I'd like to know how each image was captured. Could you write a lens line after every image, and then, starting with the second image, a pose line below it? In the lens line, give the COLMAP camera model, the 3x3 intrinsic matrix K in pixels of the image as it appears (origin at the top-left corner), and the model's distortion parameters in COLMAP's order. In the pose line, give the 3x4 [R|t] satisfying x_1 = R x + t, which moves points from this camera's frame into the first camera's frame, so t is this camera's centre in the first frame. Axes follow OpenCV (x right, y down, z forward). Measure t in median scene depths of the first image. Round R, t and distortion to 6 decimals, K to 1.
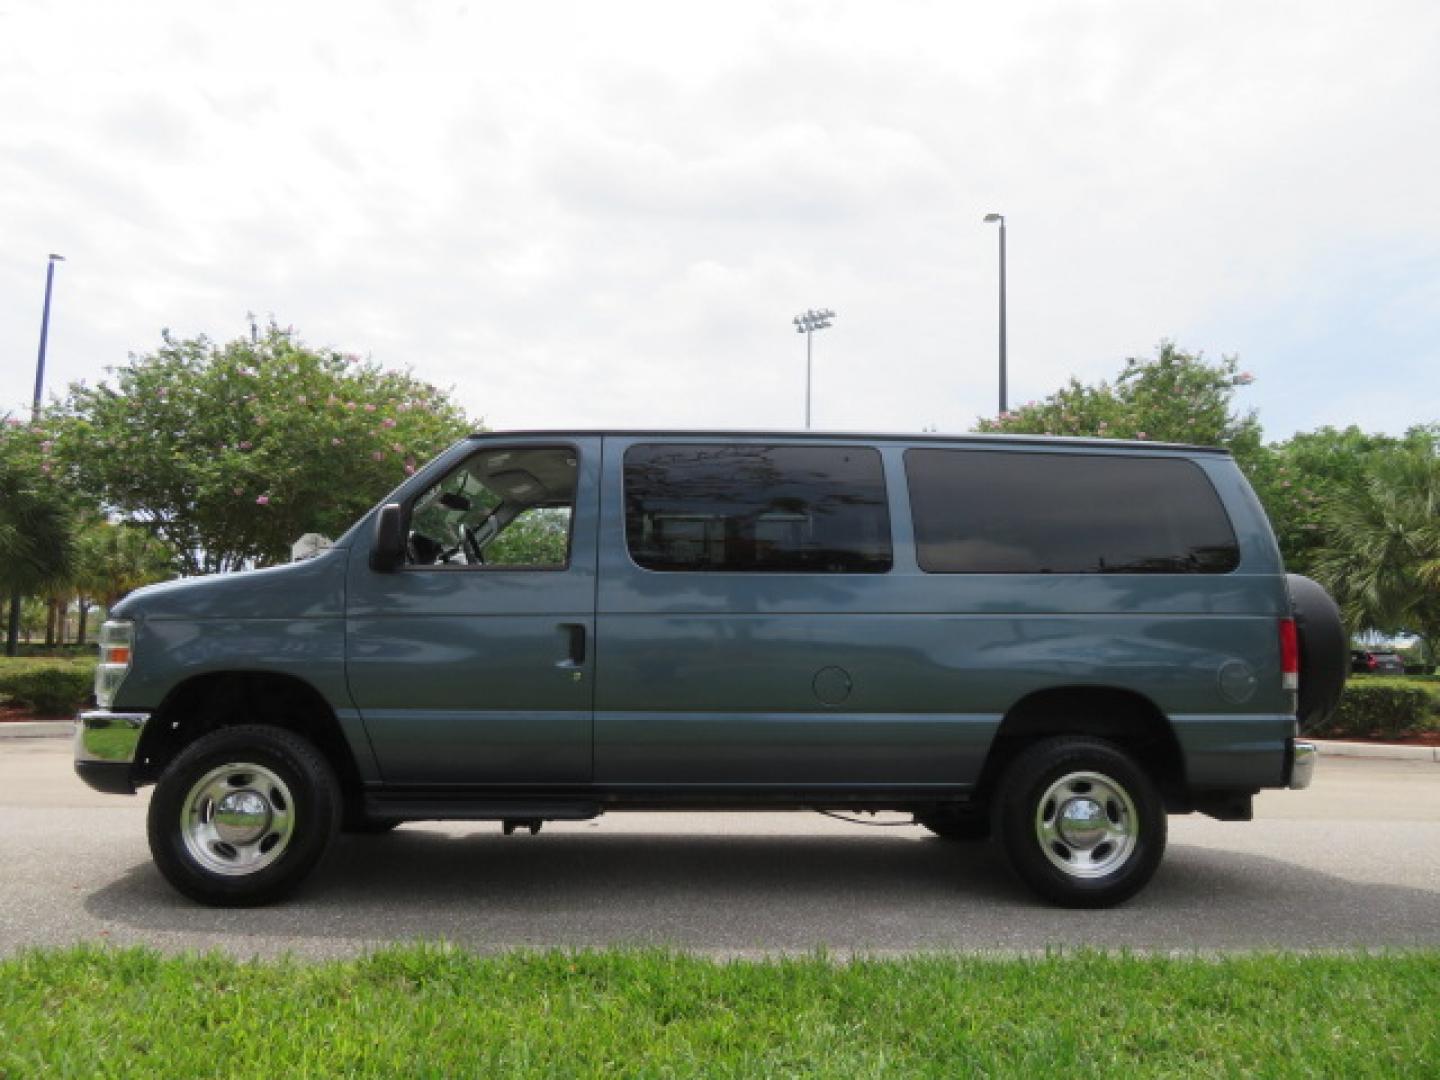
lens RADIAL K [[1011.6, 0, 711.1], [0, 1011.6, 535.6], [0, 0, 1]] dist [-0.010535, 0.006503]
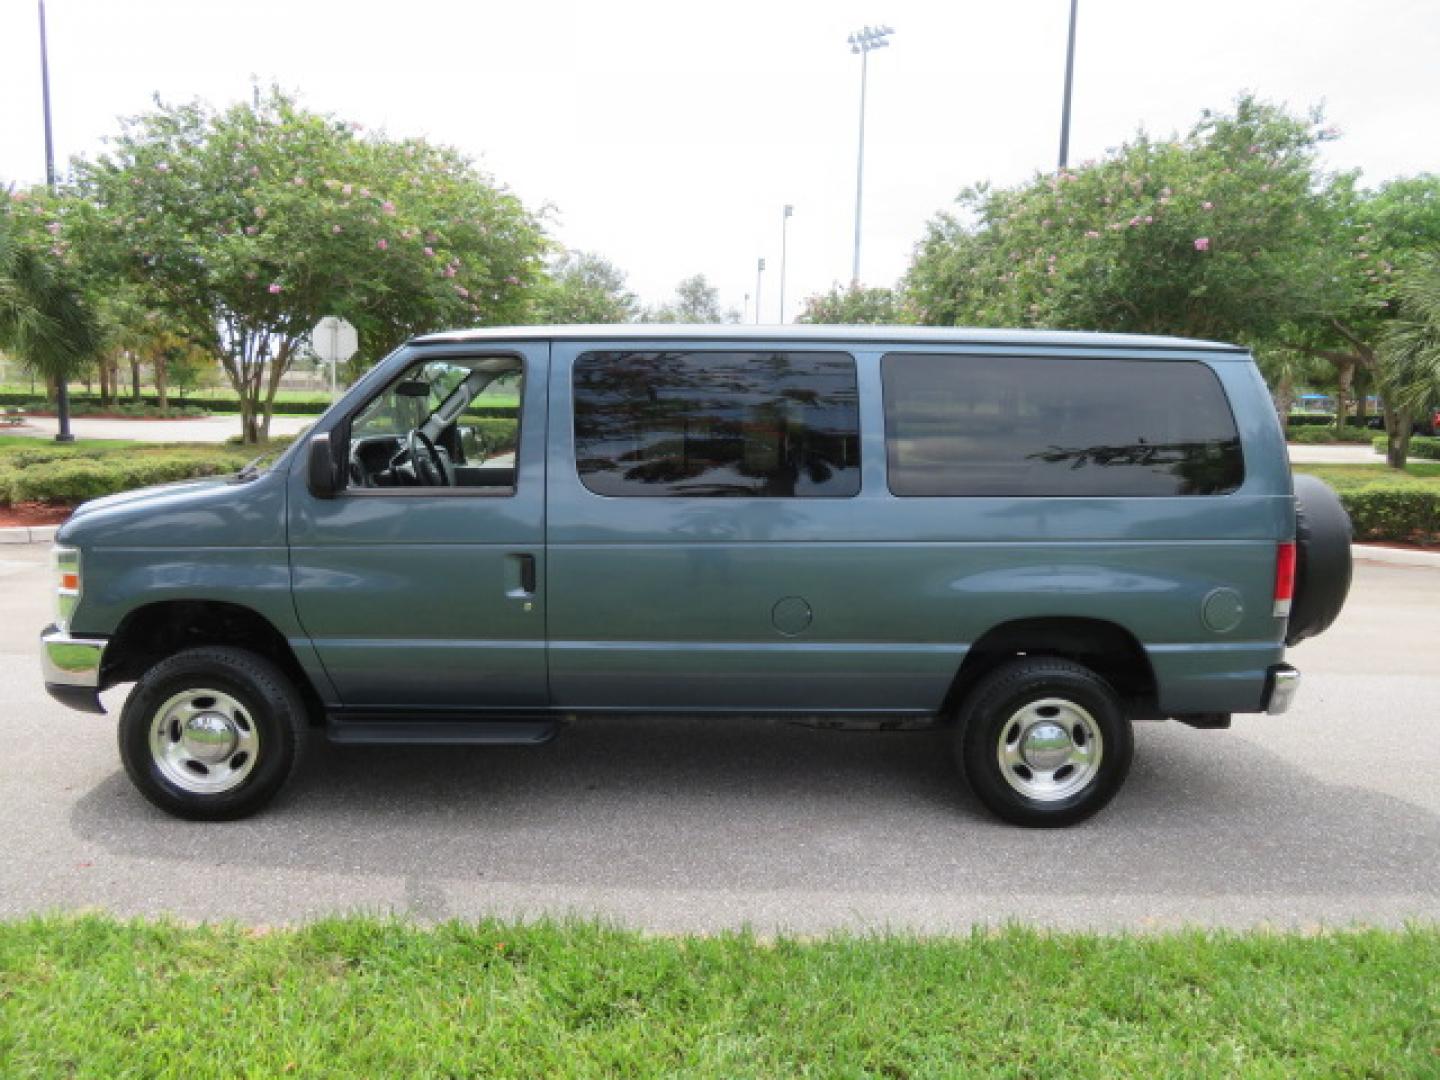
lens RADIAL K [[1011.6, 0, 712.3], [0, 1011.6, 529.1], [0, 0, 1]] dist [-0.010535, 0.006503]
pose [[0.998937, 0.005376, -0.045779, 0.081543], [0.005931, 0.969930, 0.243312, -0.155140], [0.045710, -0.243325, 0.968867, 0.076046]]
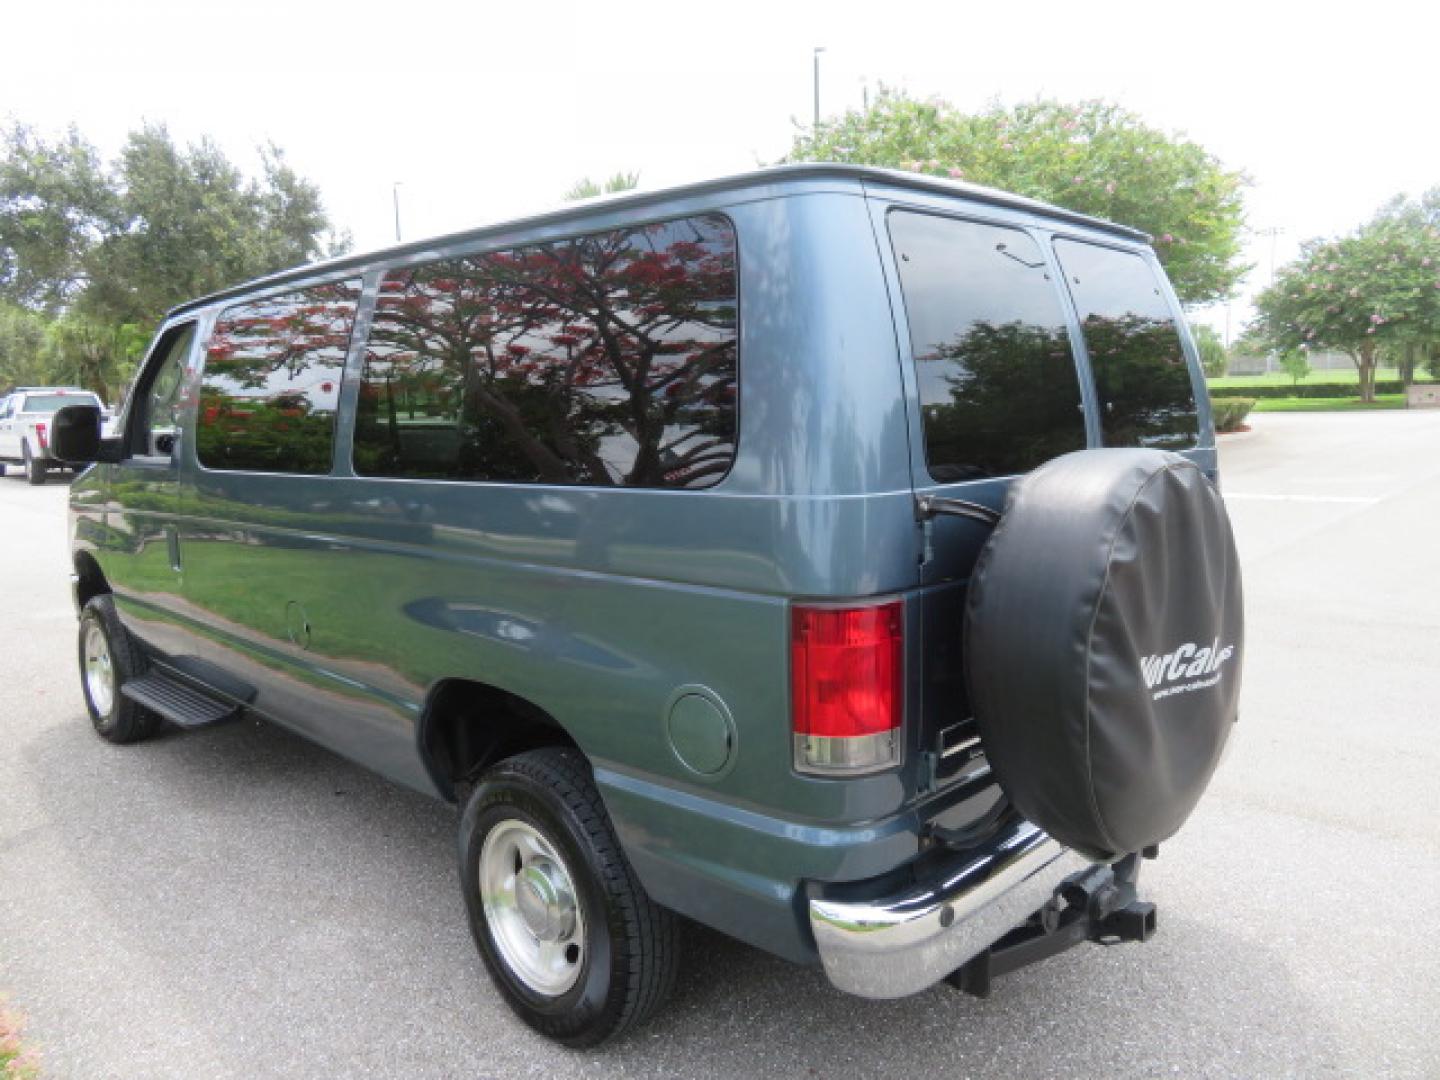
lens RADIAL K [[1011.6, 0, 709.9], [0, 1011.6, 540.2], [0, 0, 1]] dist [-0.010535, 0.006503]
pose [[0.677103, 0.070267, -0.732526, 0.809903], [0.127997, 0.969012, 0.211264, -0.030607], [0.724671, -0.236809, 0.647127, 0.701145]]
